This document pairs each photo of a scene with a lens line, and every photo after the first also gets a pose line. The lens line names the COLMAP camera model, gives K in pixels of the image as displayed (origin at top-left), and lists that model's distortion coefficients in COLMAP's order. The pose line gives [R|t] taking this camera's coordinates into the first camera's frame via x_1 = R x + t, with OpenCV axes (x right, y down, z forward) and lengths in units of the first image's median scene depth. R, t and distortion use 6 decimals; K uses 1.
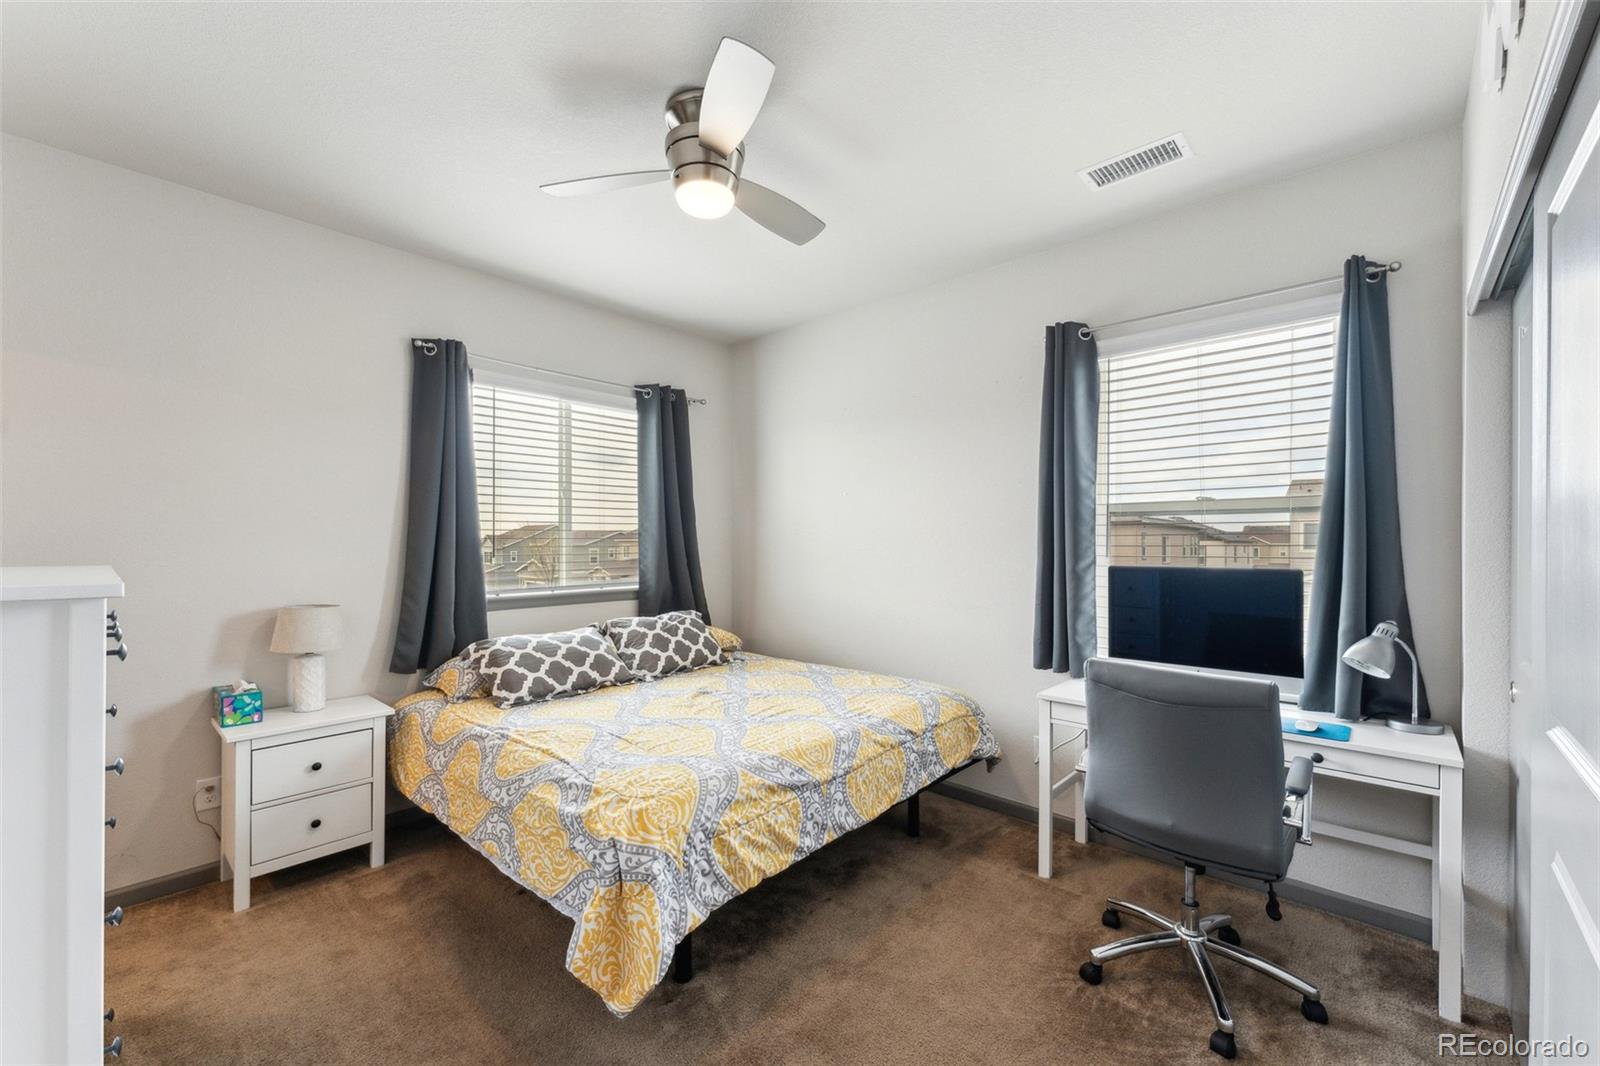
lens RADIAL K [[646.6, 0, 800.0], [0, 646.6, 540.4], [0, 0, 1]] dist [0.000193, -0.001096]
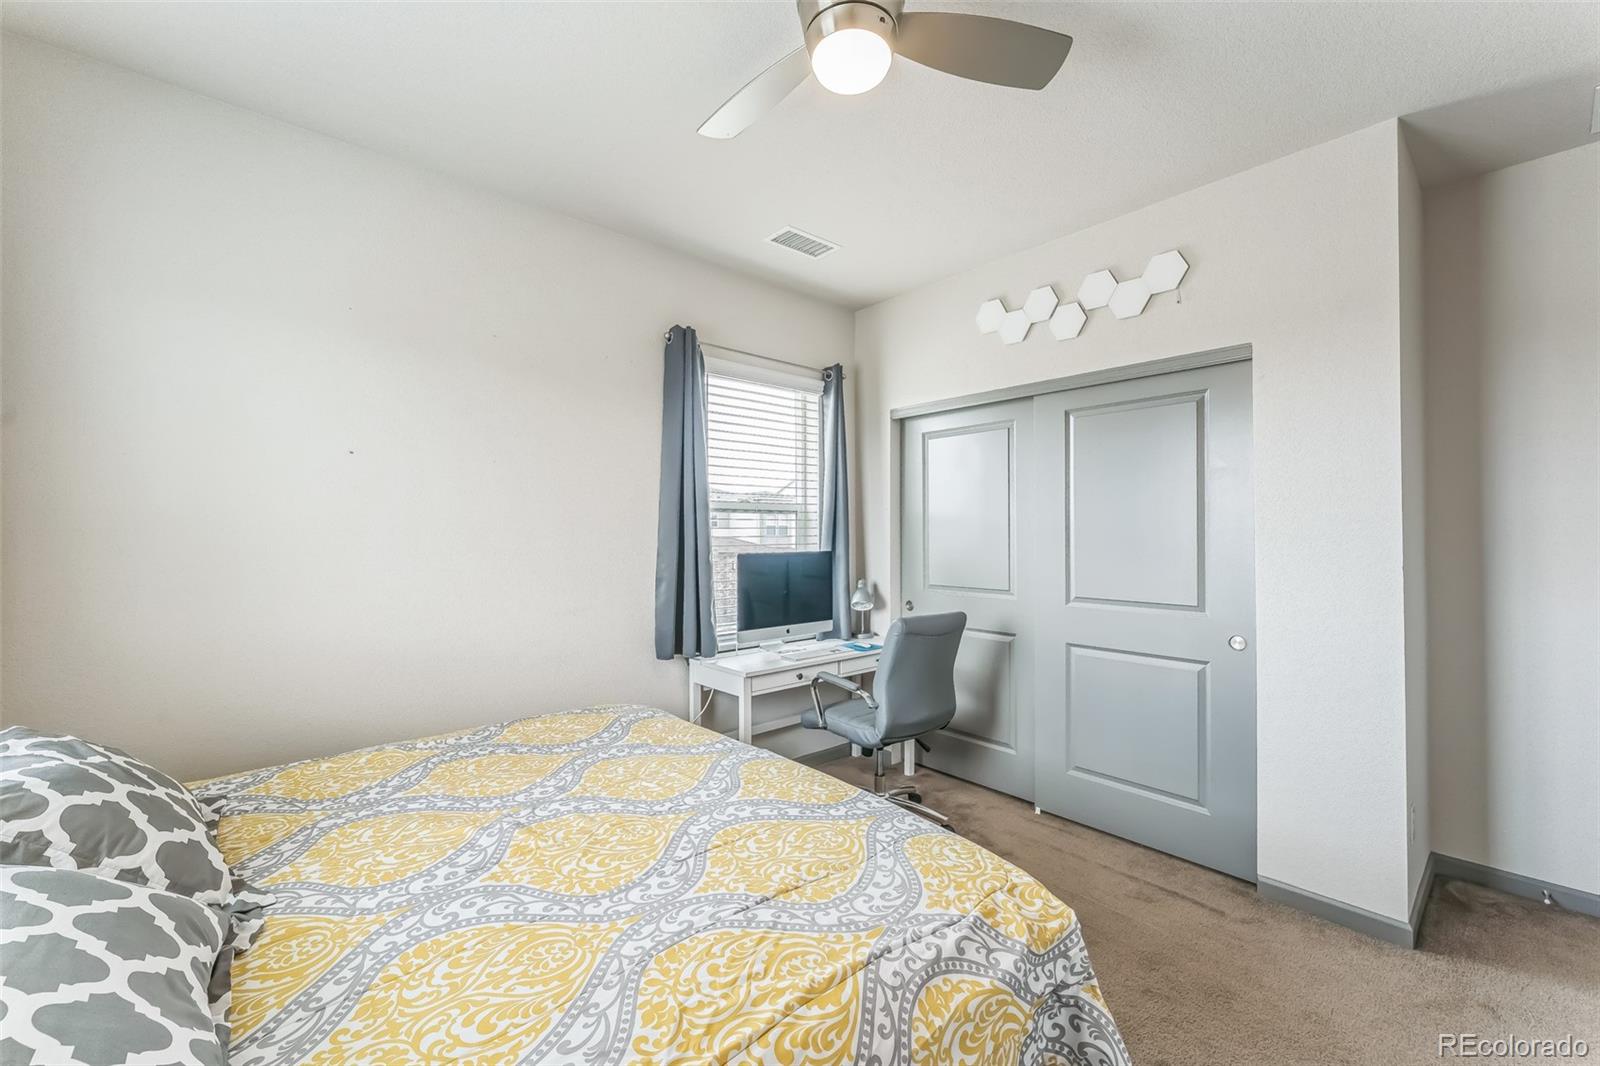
lens RADIAL K [[646.6, 0, 794.6], [0, 646.6, 533.8], [0, 0, 1]] dist [0.000193, -0.001096]
pose [[0.099828, 0.007198, 0.994979, -0.877638], [-0.007590, 0.999950, -0.006472, 0.007998], [-0.994976, -0.006905, 0.099878, 1.005175]]
